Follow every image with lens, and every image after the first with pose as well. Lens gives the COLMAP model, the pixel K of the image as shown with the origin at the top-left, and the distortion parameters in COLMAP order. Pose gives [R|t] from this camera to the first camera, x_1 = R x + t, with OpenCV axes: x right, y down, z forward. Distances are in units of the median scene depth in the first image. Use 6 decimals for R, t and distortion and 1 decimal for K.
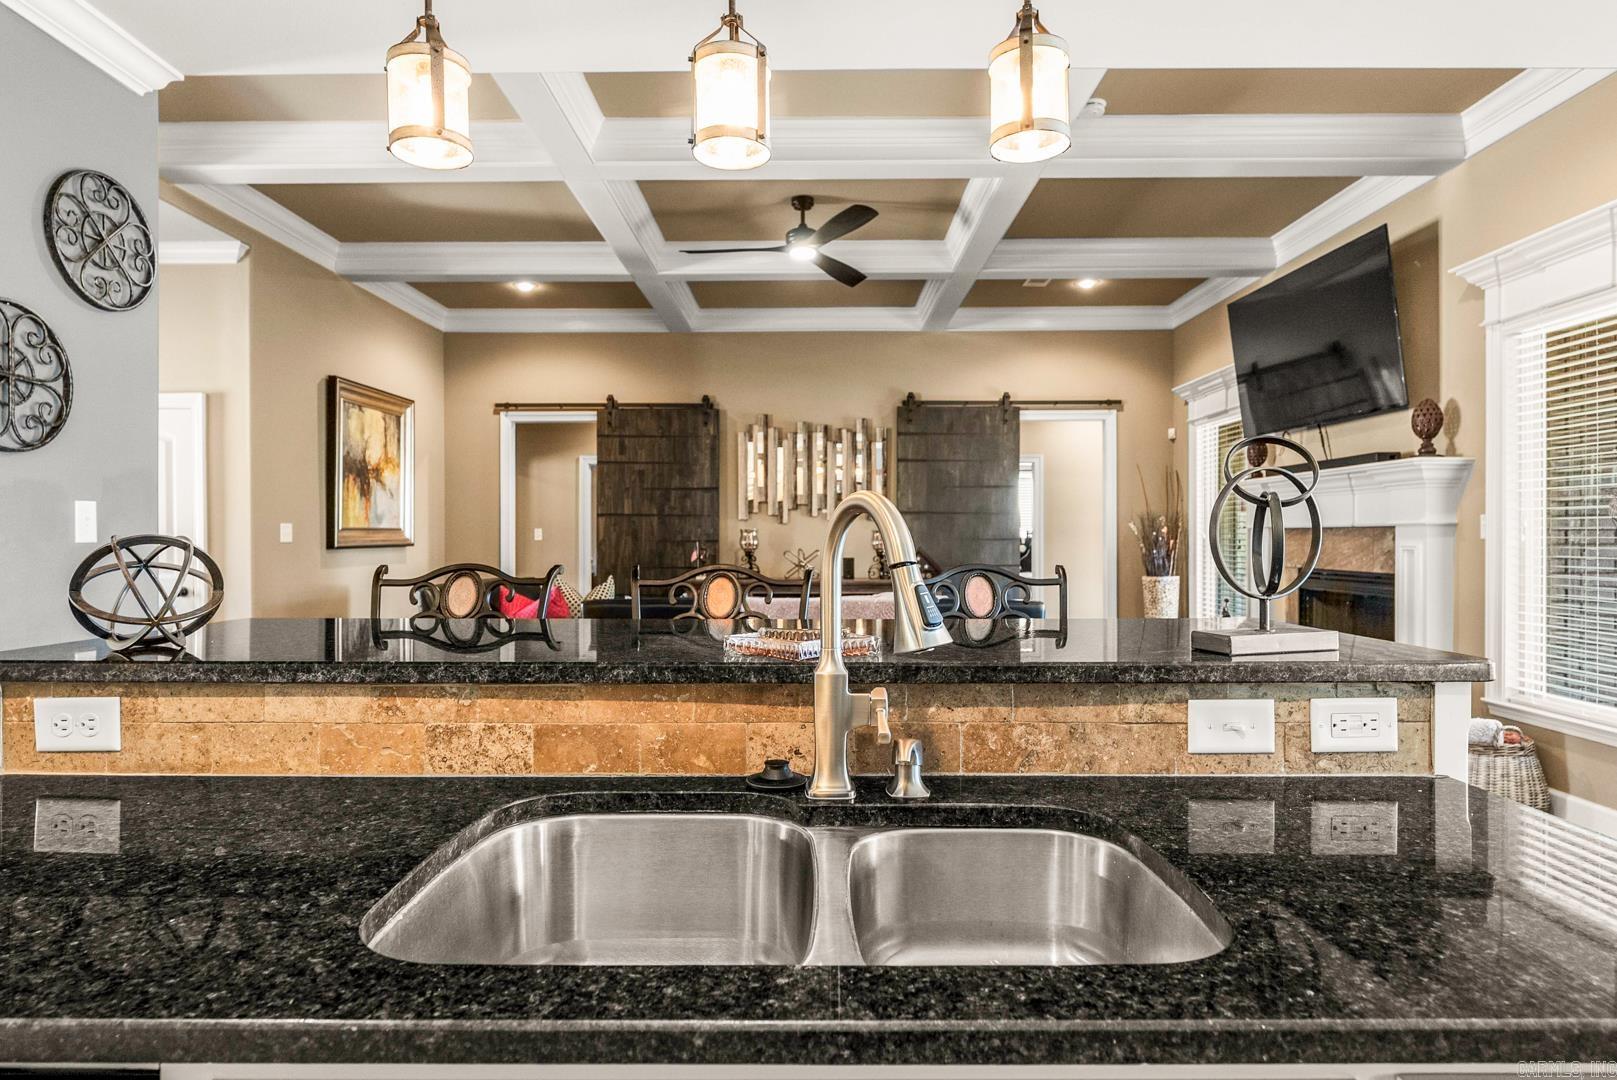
lens RADIAL K [[903.6, 0, 817.4], [0, 903.6, 538.5], [0, 0, 1]] dist [0.000082, -0.000020]
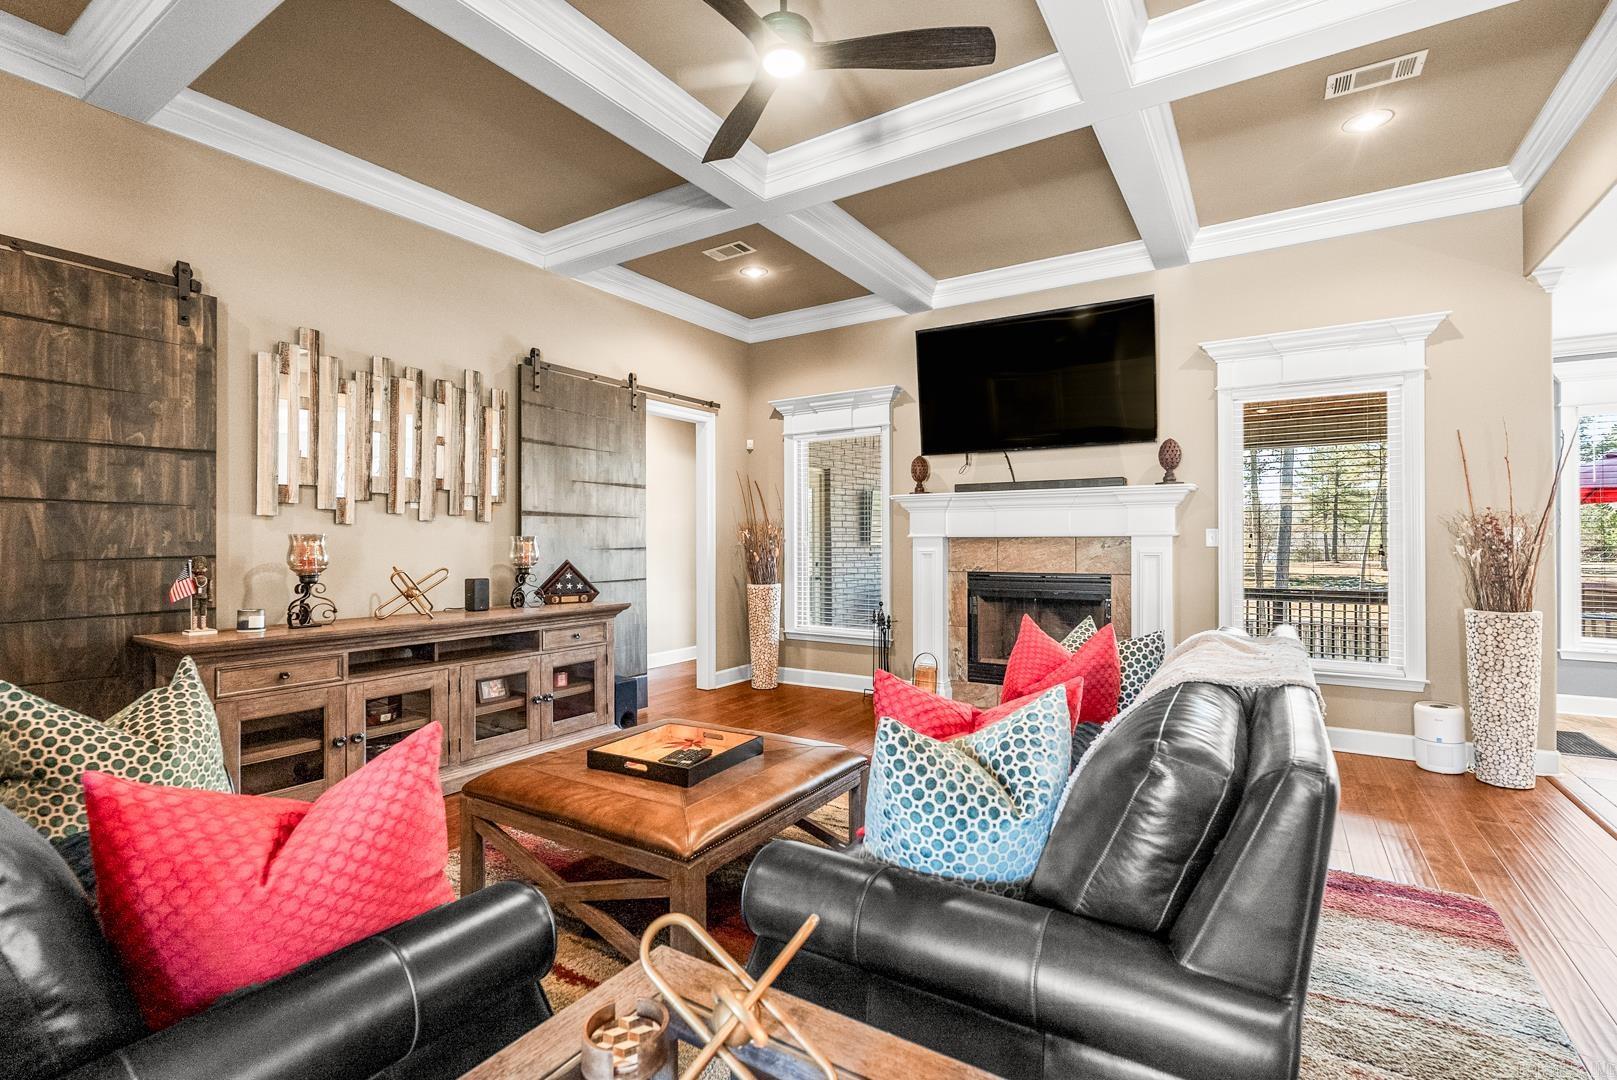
lens RADIAL K [[726.5, 0, 811.9], [0, 726.5, 537.5], [0, 0, 1]] dist [-0.008887, 0.003708]
pose [[0.540554, 0.004129, 0.841299, -0.273417], [0.002421, 0.999976, -0.006463, -0.004419], [-0.841306, 0.005530, 0.540531, 0.503281]]
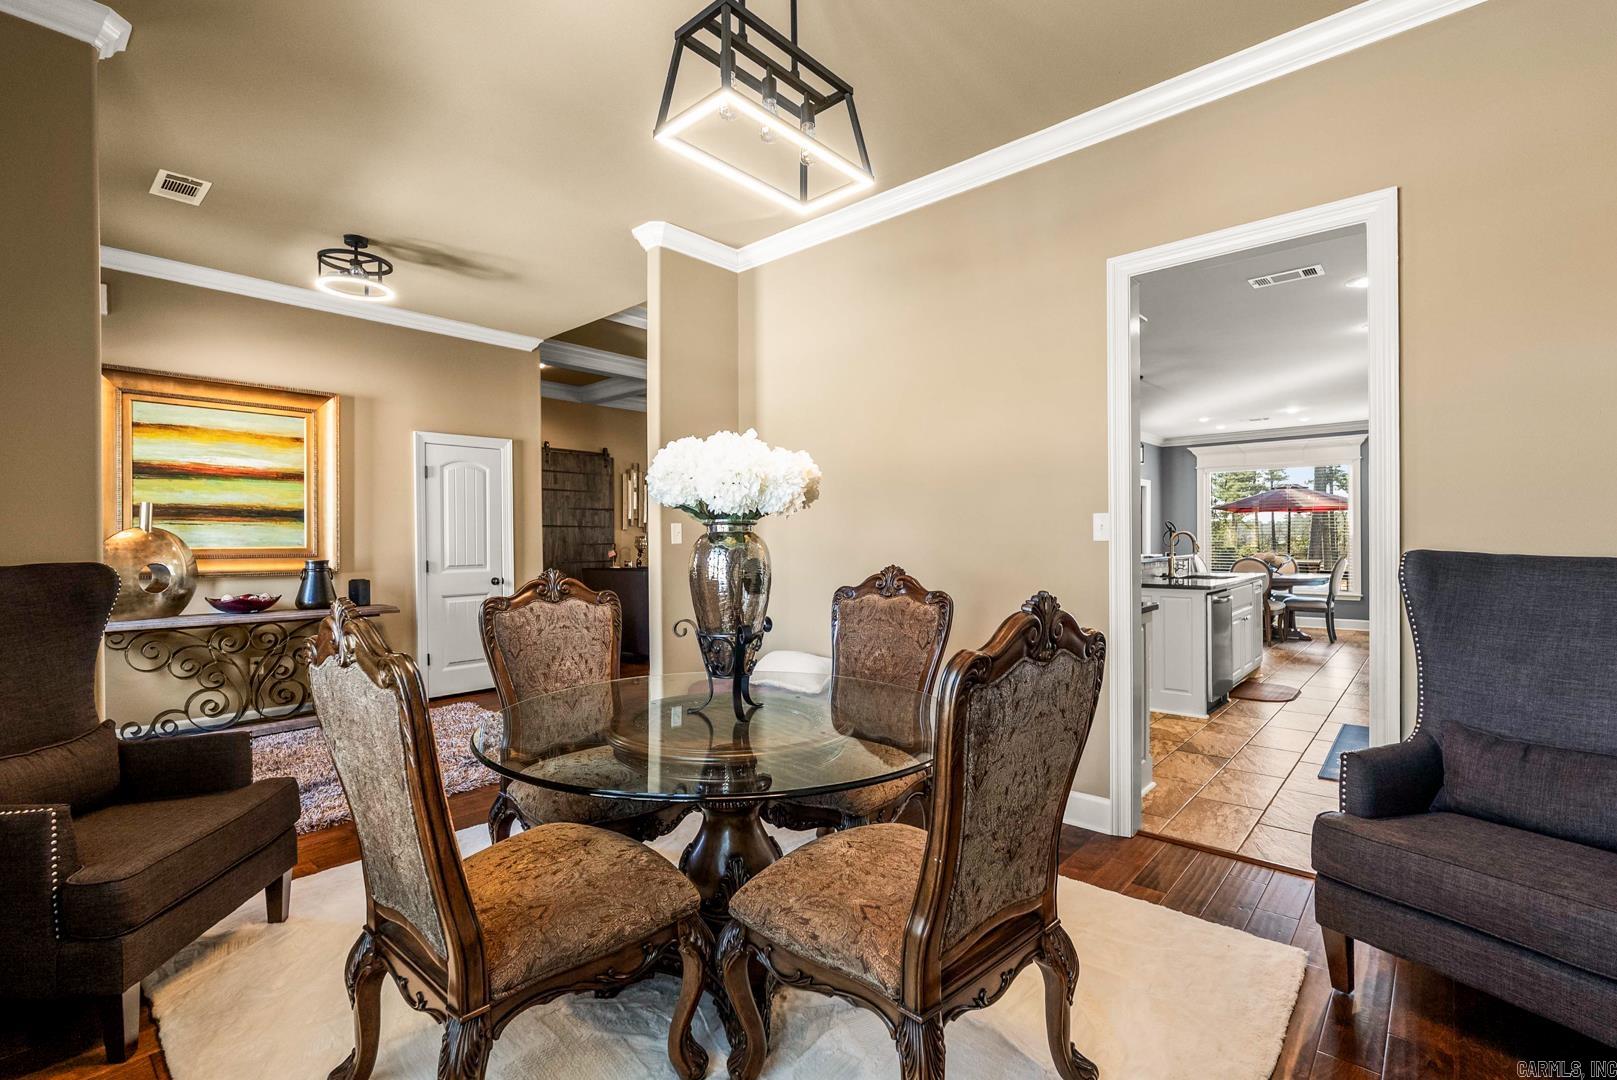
lens RADIAL K [[726.5, 0, 810.3], [0, 726.5, 540.8], [0, 0, 1]] dist [-0.008887, 0.003708]
pose [[0.665262, -0.003125, 0.746603, -0.821030], [0.006681, 0.999976, -0.001768, 0.002732], [-0.746580, 0.006164, 0.665267, -0.076203]]
